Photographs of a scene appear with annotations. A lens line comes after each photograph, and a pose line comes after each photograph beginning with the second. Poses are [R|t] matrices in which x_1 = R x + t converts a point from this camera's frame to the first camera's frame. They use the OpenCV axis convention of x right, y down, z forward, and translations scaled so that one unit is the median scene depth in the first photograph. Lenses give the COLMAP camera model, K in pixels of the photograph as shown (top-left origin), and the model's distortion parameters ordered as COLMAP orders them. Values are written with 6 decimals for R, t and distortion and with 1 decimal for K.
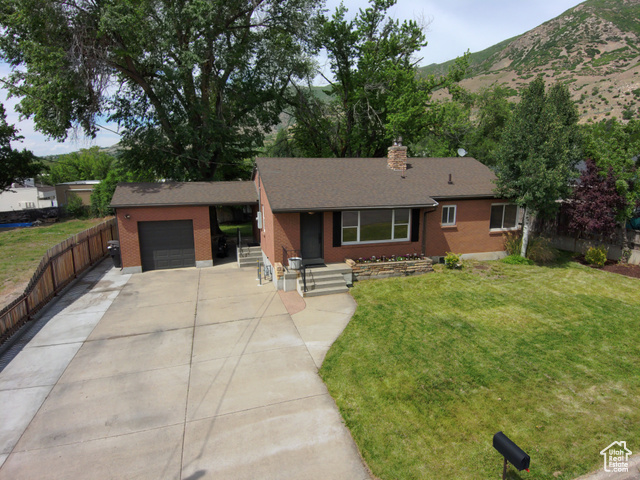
lens RADIAL K [[377.0, 0, 320.0], [0, 377.0, 240.0], [0, 0, 1]] dist [0.077408, -0.103189]
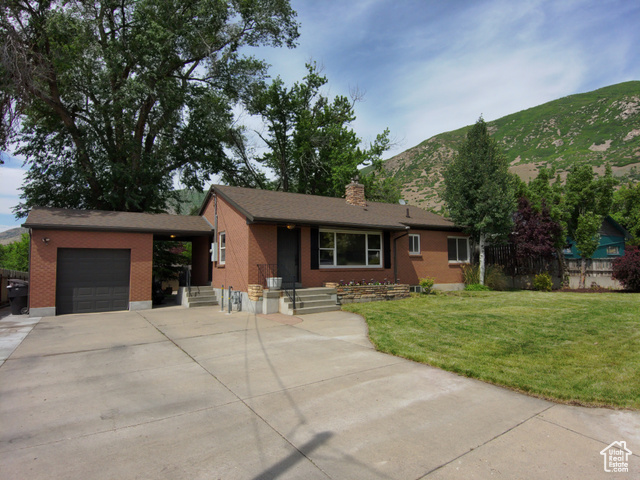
lens RADIAL K [[377.0, 0, 320.0], [0, 377.0, 240.0], [0, 0, 1]] dist [0.077408, -0.103189]
pose [[0.963636, 0.015728, 0.266757, -0.177137], [0.053849, 0.966358, -0.251500, 0.170010], [-0.261738, 0.256719, 0.930370, 0.130967]]
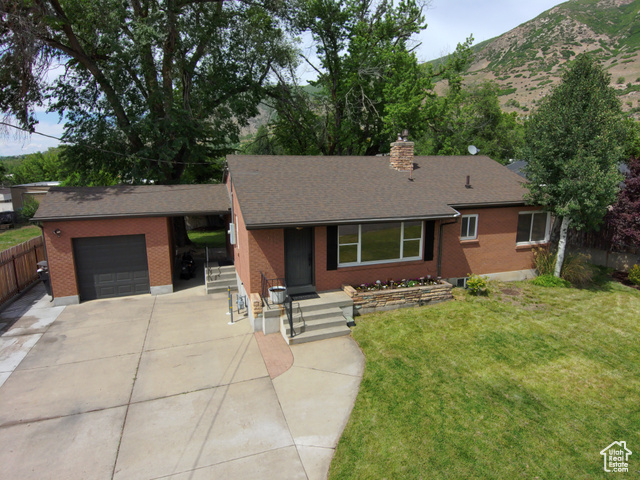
lens RADIAL K [[377.0, 0, 320.0], [0, 377.0, 240.0], [0, 0, 1]] dist [0.077408, -0.103189]
pose [[0.998842, -0.008617, 0.047323, -0.015171], [0.008562, 0.999962, 0.001366, -0.043059], [-0.047333, -0.000959, 0.998879, 0.217028]]
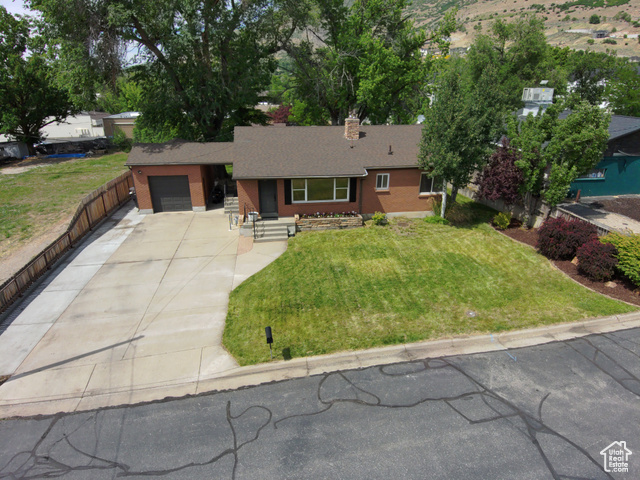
lens RADIAL K [[377.0, 0, 320.0], [0, 377.0, 240.0], [0, 0, 1]] dist [0.077408, -0.103189]
pose [[0.991495, 0.059313, -0.115840, 0.300636], [-0.035766, 0.980018, 0.195665, -0.116594], [0.125131, -0.189858, 0.973805, -0.276743]]
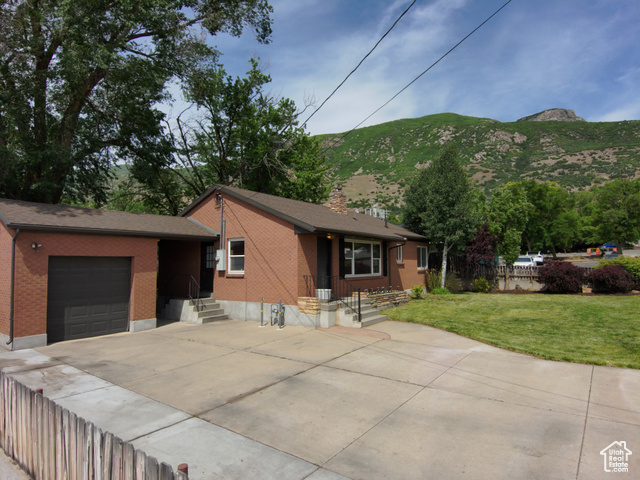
lens RADIAL K [[377.0, 0, 320.0], [0, 377.0, 240.0], [0, 0, 1]] dist [0.077408, -0.103189]
pose [[0.794607, 0.037410, 0.605970, -0.527294], [0.117252, 0.969853, -0.213627, 0.109493], [-0.595694, 0.240801, 0.766266, 0.297791]]
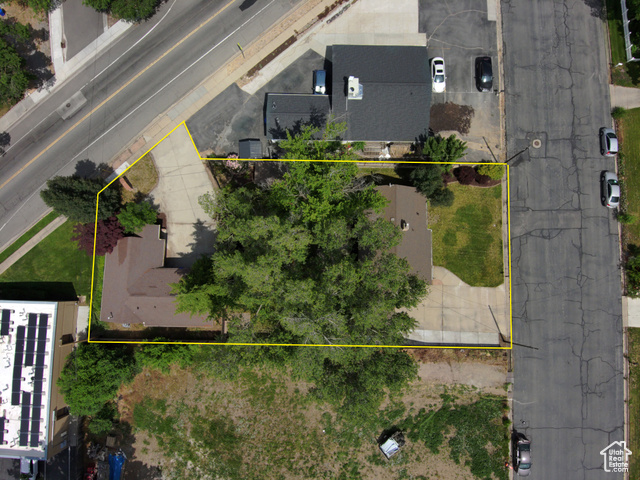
lens RADIAL K [[377.0, 0, 320.0], [0, 377.0, 240.0], [0, 0, 1]] dist [0.077408, -0.103189]
pose [[0.301687, -0.945509, 0.122468, -0.389259], [0.179699, 0.182541, 0.966637, -3.036872], [-0.936319, -0.269615, 0.224977, 1.080787]]
